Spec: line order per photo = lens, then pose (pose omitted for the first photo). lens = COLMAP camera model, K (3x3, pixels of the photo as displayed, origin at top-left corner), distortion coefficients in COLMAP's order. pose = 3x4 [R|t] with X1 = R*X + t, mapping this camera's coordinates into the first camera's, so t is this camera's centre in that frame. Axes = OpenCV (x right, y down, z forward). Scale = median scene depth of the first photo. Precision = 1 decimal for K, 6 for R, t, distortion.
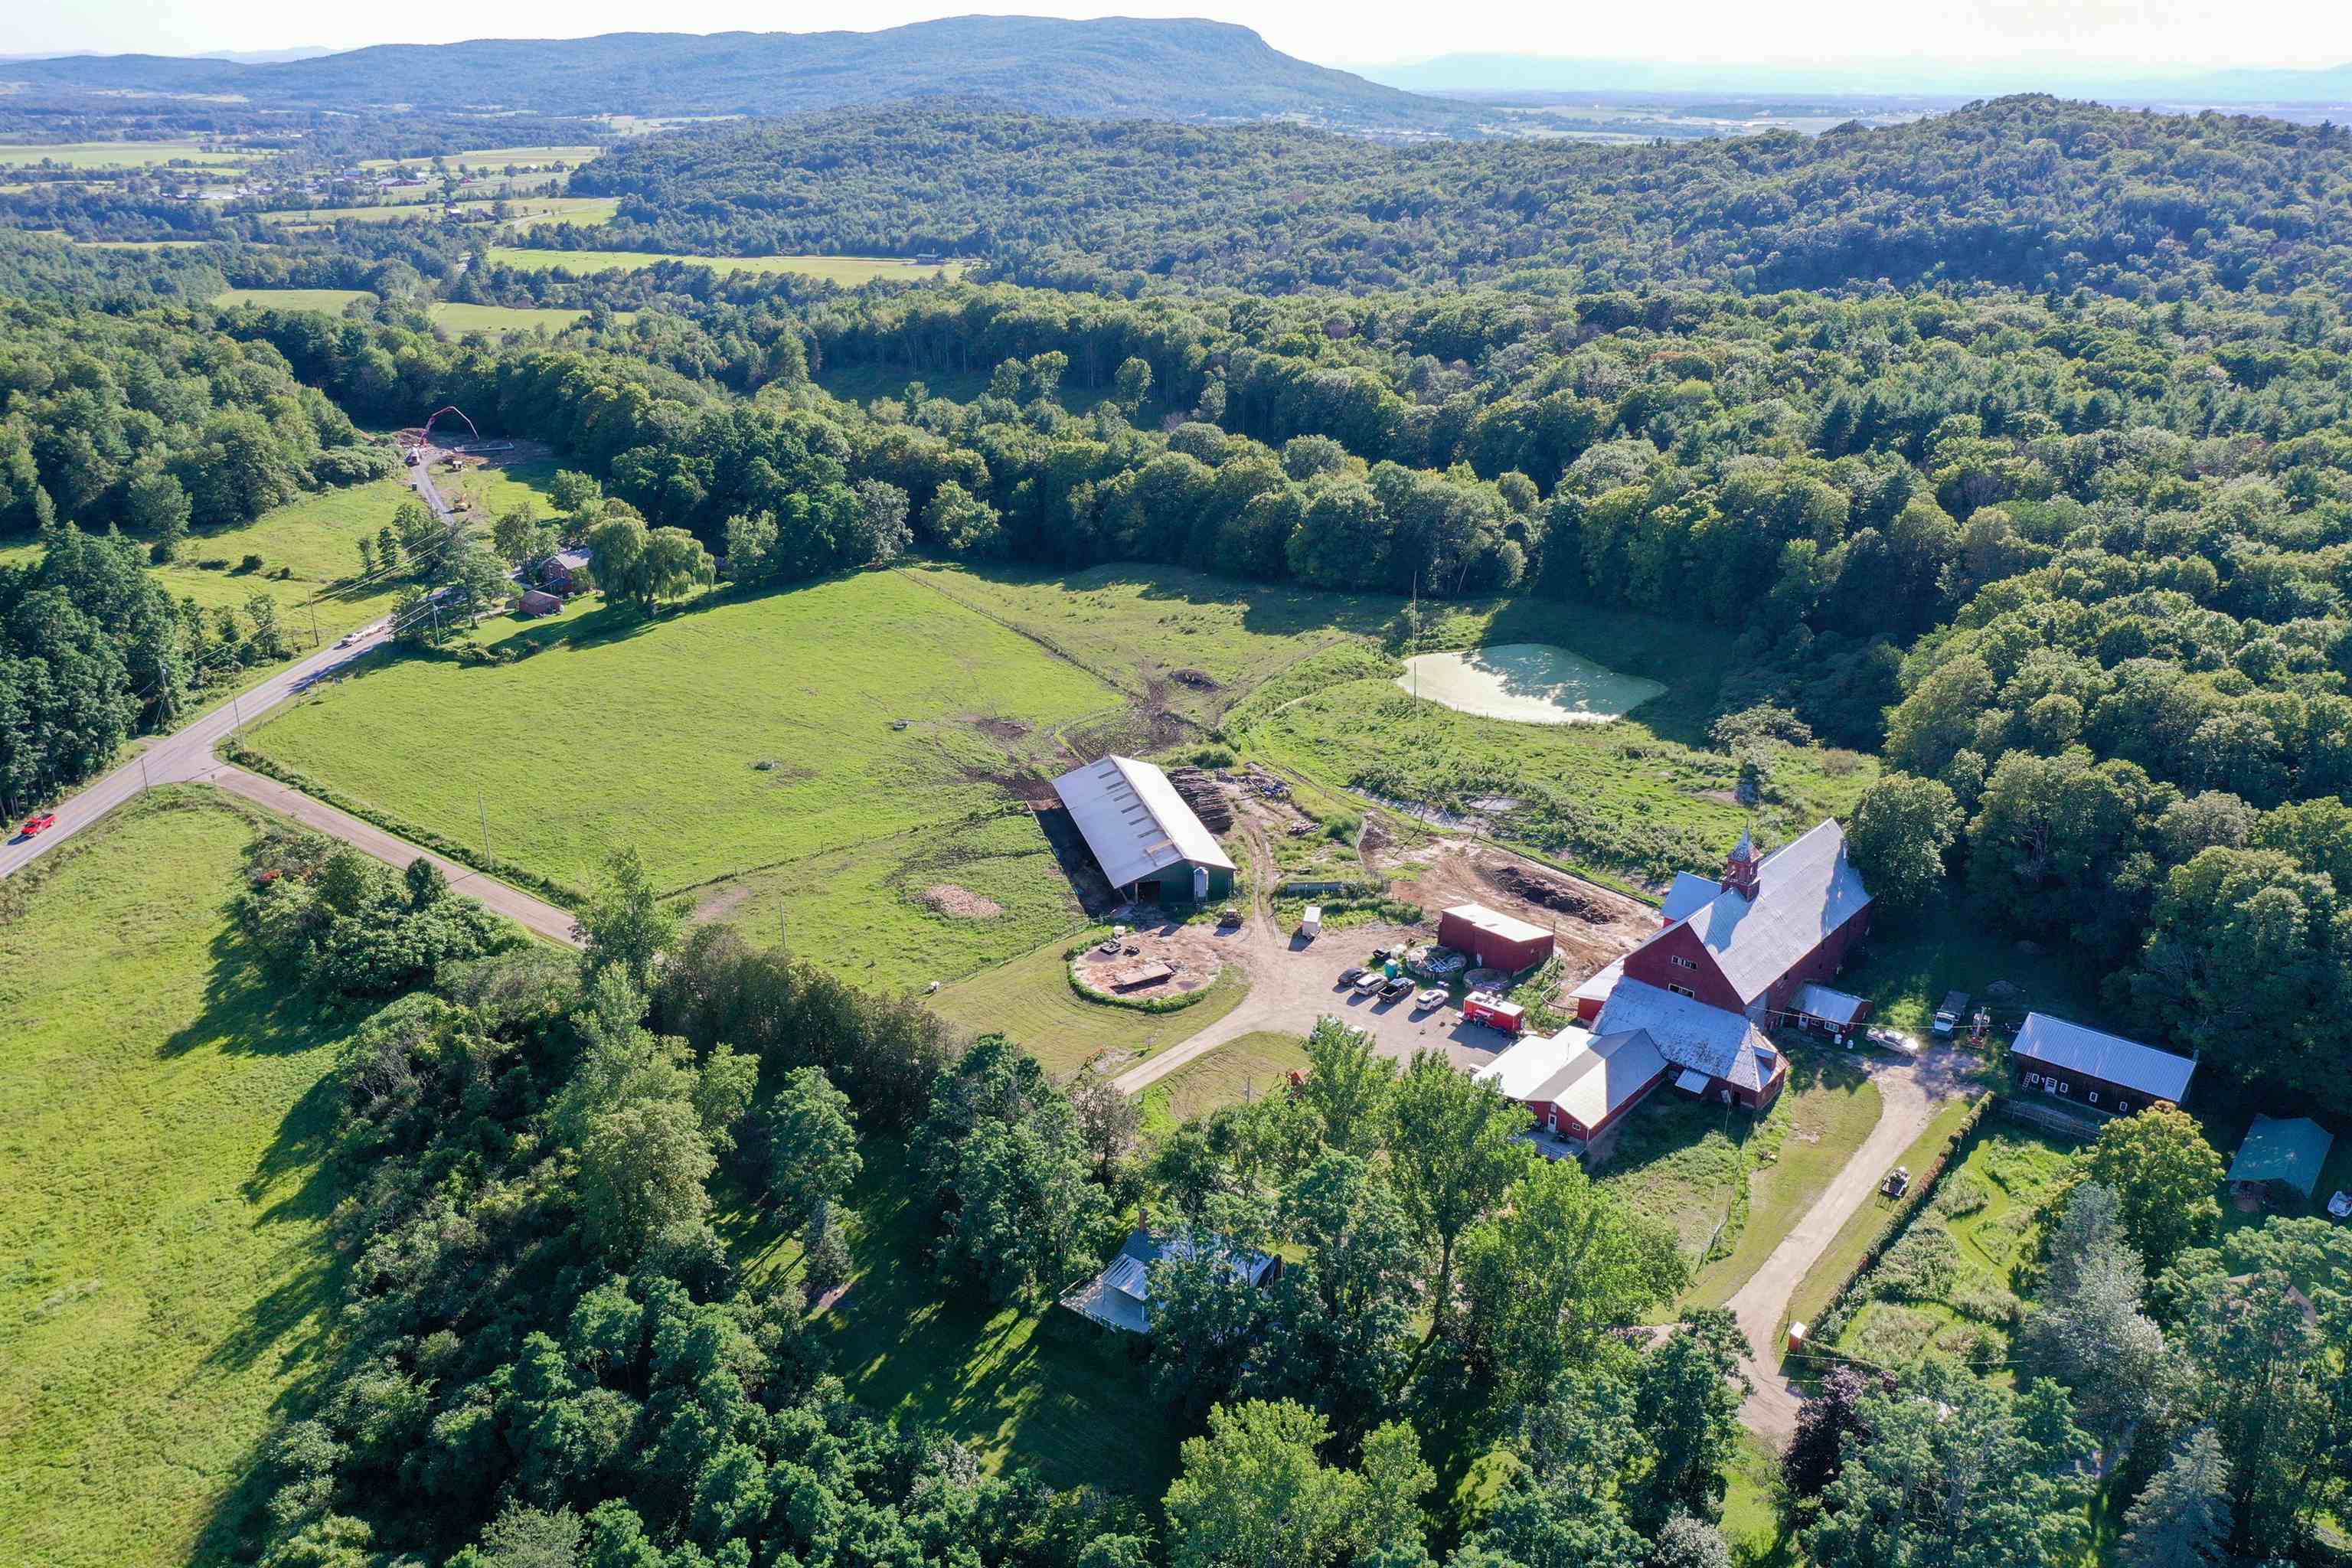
lens RADIAL K [[1857.9, 0, 1176.0], [0, 1857.9, 784.0], [0, 0, 1]] dist [0.003827, 0.005275]
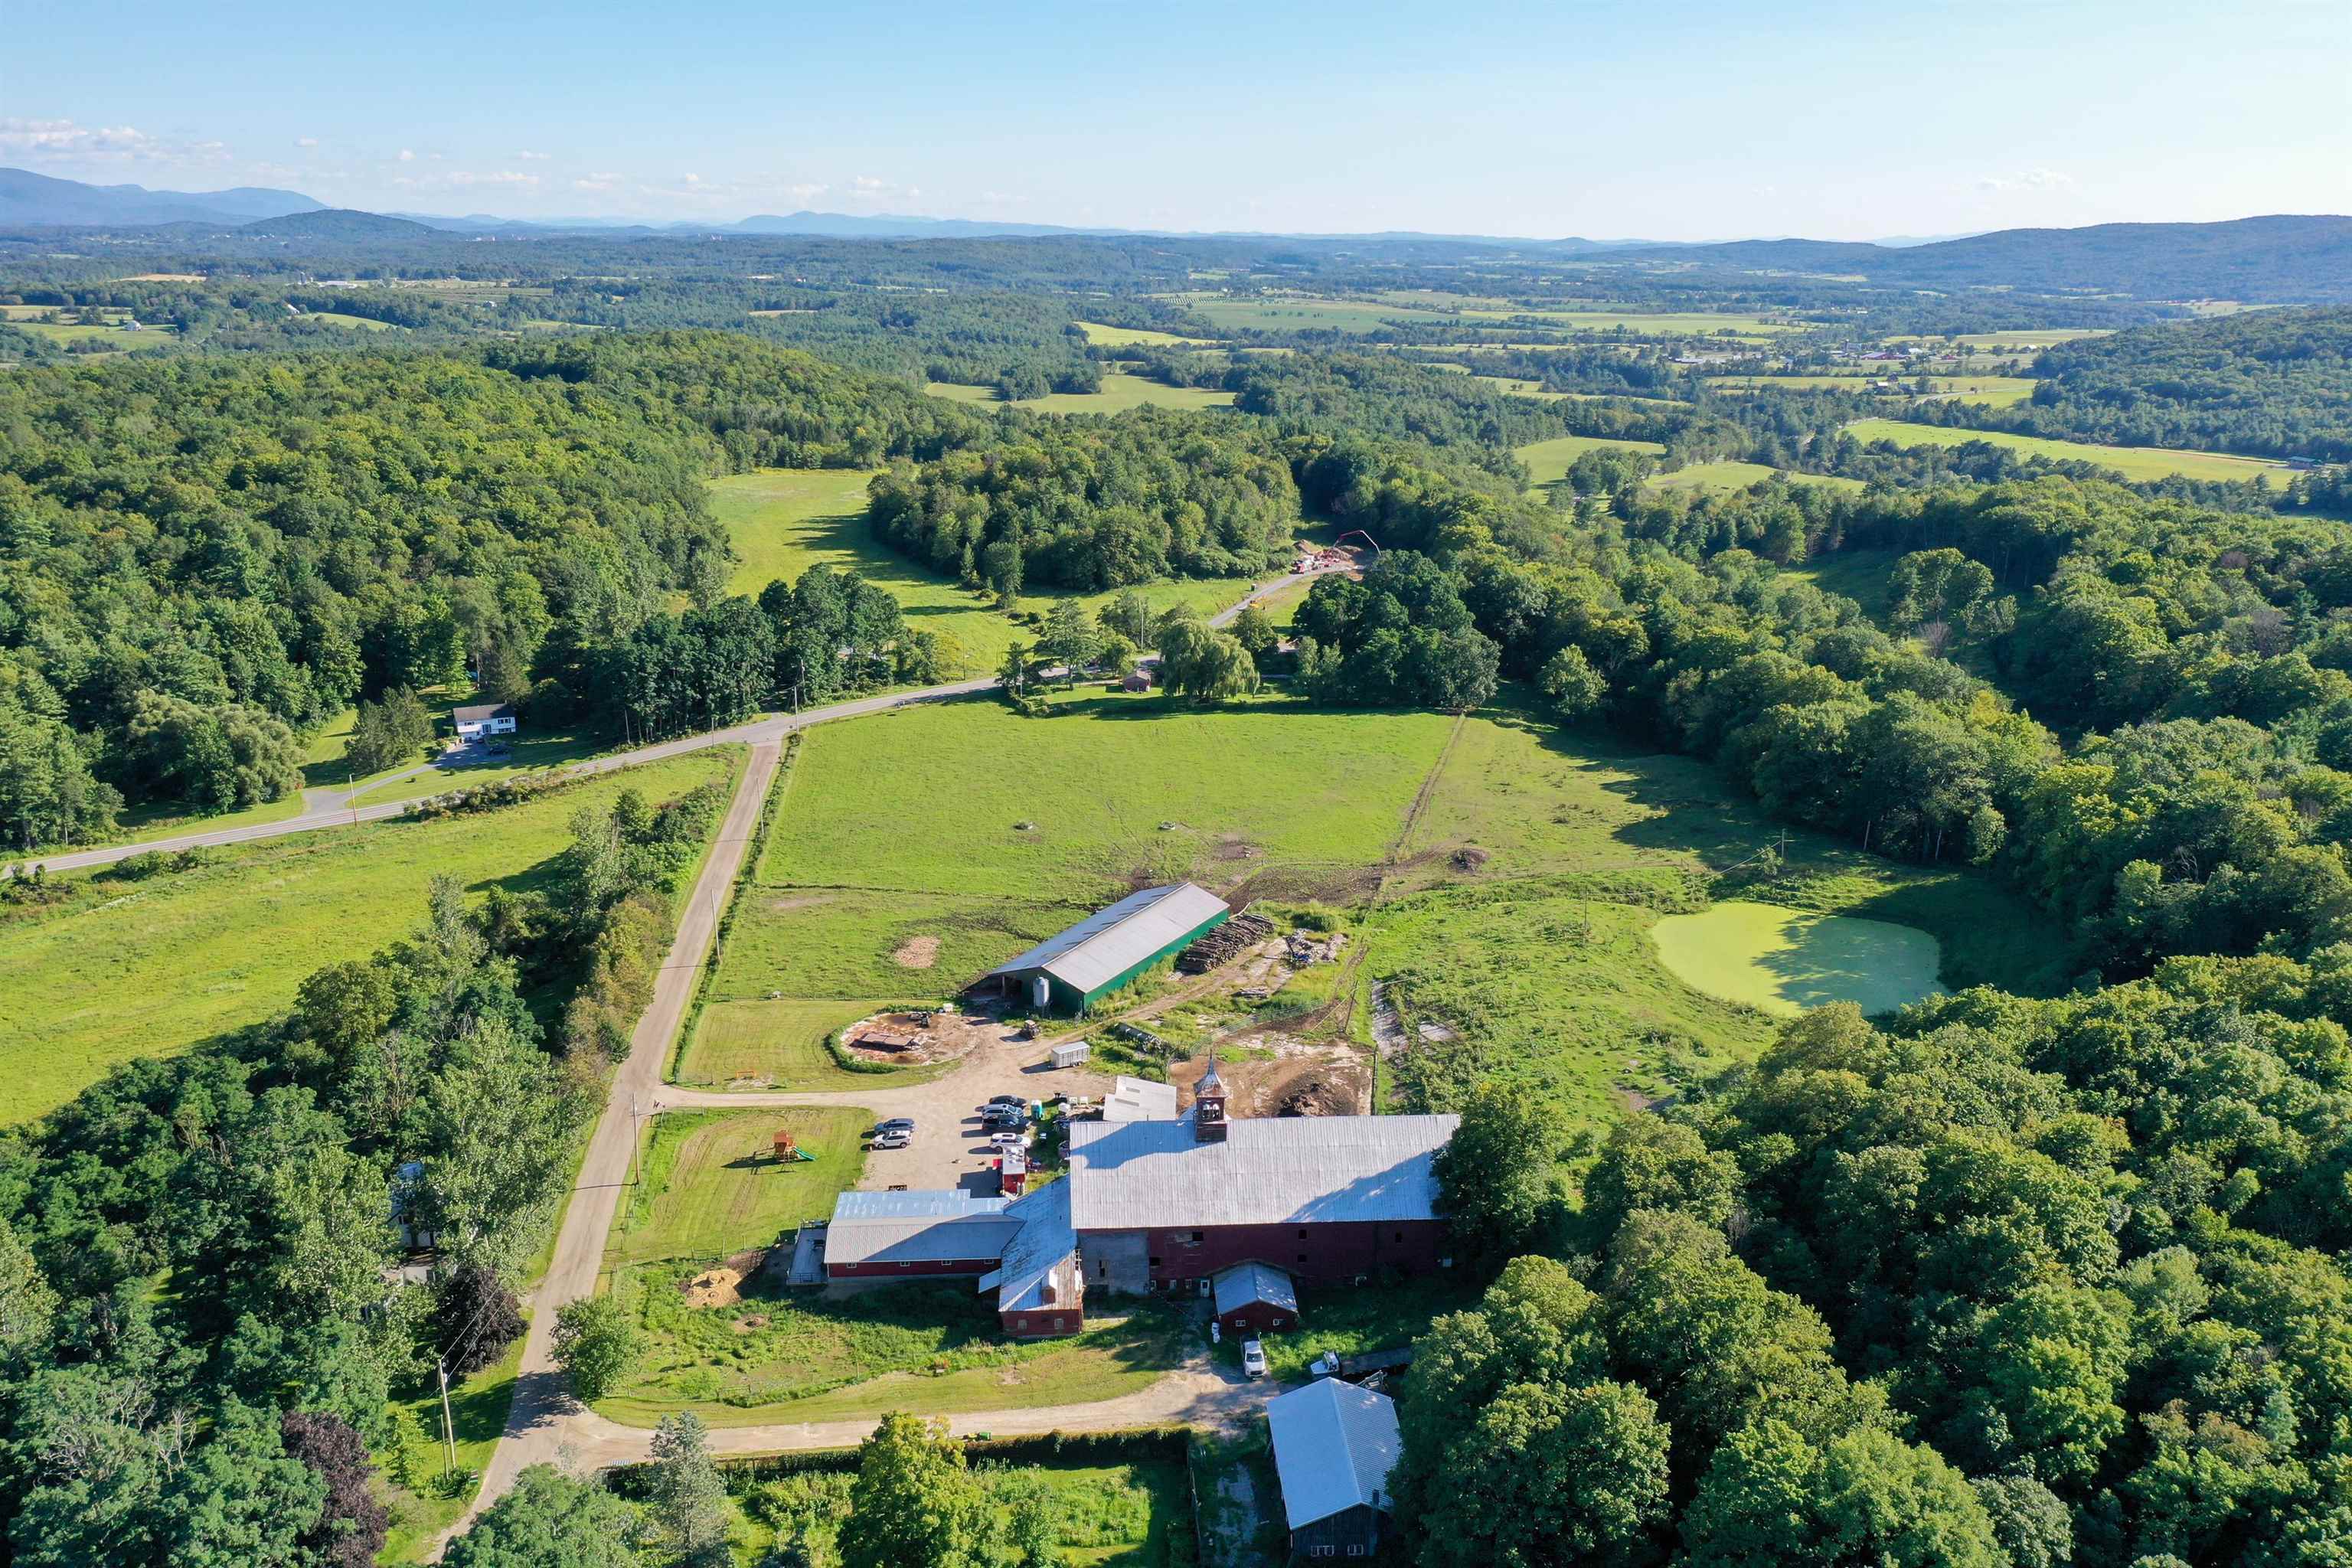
lens RADIAL K [[1857.9, 0, 1176.0], [0, 1857.9, 784.0], [0, 0, 1]] dist [0.003827, 0.005275]
pose [[0.692850, 0.204015, -0.691619, 0.674614], [-0.264323, 0.964234, 0.019639, -0.088396], [0.670889, 0.169204, 0.721996, 0.251951]]
